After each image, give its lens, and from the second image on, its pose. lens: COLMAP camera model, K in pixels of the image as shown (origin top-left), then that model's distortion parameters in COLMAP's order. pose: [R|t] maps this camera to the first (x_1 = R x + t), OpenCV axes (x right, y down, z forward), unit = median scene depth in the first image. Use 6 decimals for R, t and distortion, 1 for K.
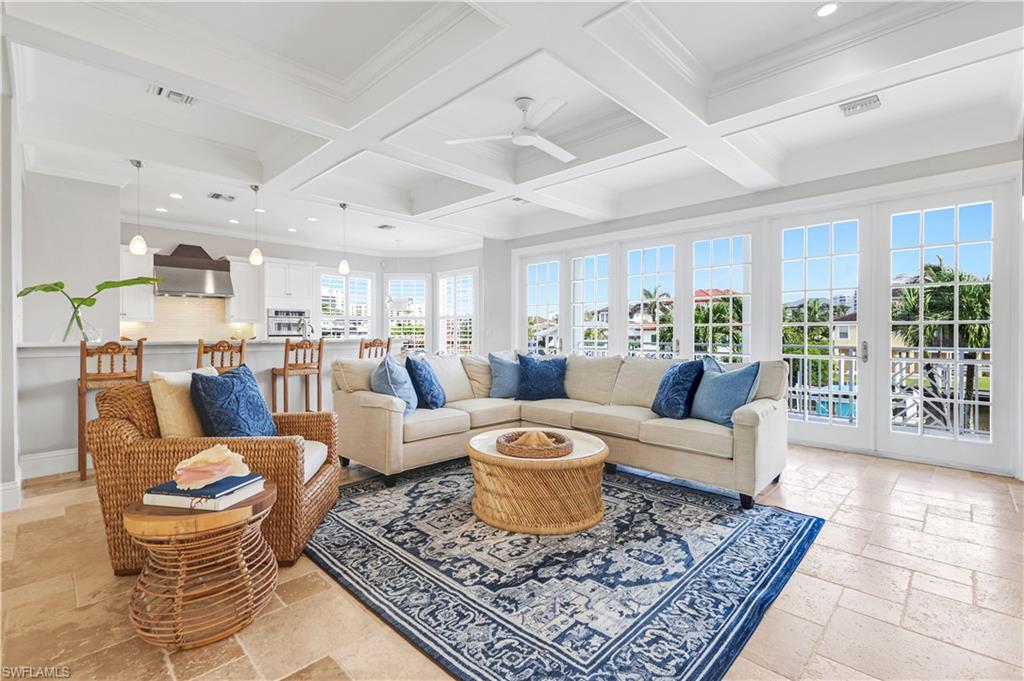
lens RADIAL K [[453.3, 0, 511.6], [0, 453.3, 340.6], [0, 0, 1]] dist [0.007149, -0.001346]
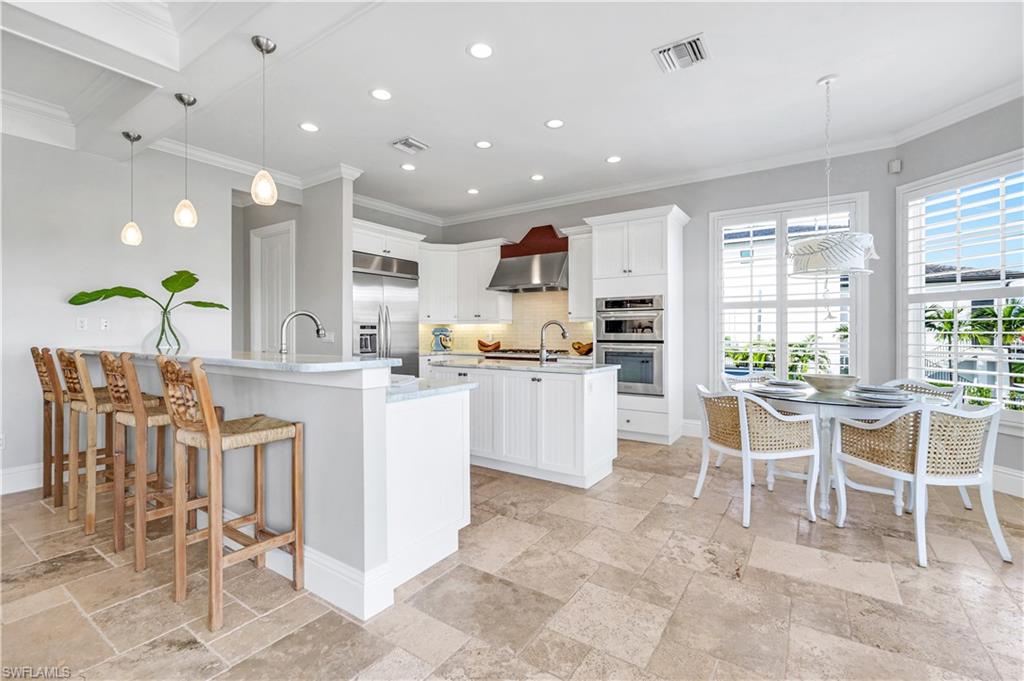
lens RADIAL K [[453.3, 0, 511.0], [0, 453.3, 331.5], [0, 0, 1]] dist [0.007149, -0.001346]
pose [[0.178168, -0.004085, -0.983992, 0.193266], [-0.015937, 0.999848, -0.007036, -0.054115], [0.983871, 0.016935, 0.178076, 2.334753]]
